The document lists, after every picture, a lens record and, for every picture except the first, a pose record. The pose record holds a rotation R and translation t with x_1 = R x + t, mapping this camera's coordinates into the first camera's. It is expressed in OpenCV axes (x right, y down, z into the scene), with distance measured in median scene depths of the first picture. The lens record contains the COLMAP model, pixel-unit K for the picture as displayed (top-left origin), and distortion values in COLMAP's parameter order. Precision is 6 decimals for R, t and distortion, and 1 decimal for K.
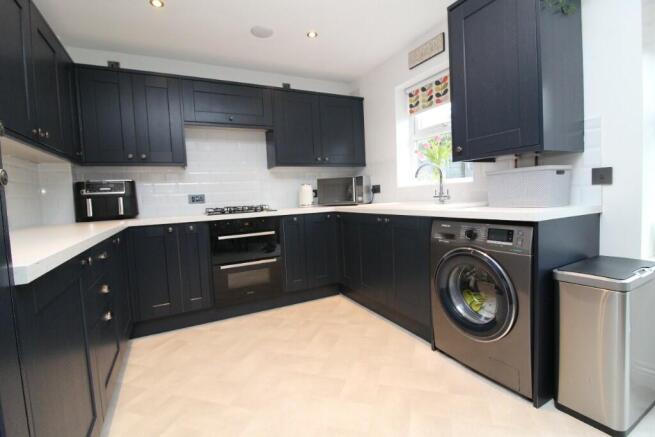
lens RADIAL K [[304.3, 0, 328.8], [0, 304.3, 212.0], [0, 0, 1]] dist [-0.000529, -0.010360]
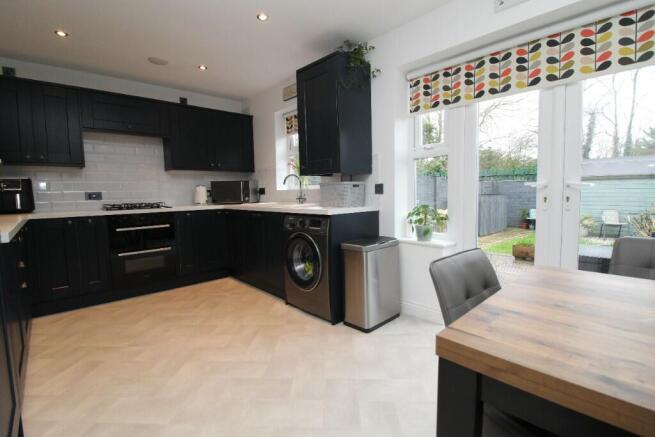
lens RADIAL K [[304.3, 0, 328.8], [0, 304.3, 212.0], [0, 0, 1]] dist [-0.000529, -0.010360]
pose [[0.962410, 0.008611, 0.271465, 0.109383], [-0.009550, 0.999952, 0.002139, 0.005496], [-0.271433, -0.004652, 0.962446, -0.351384]]
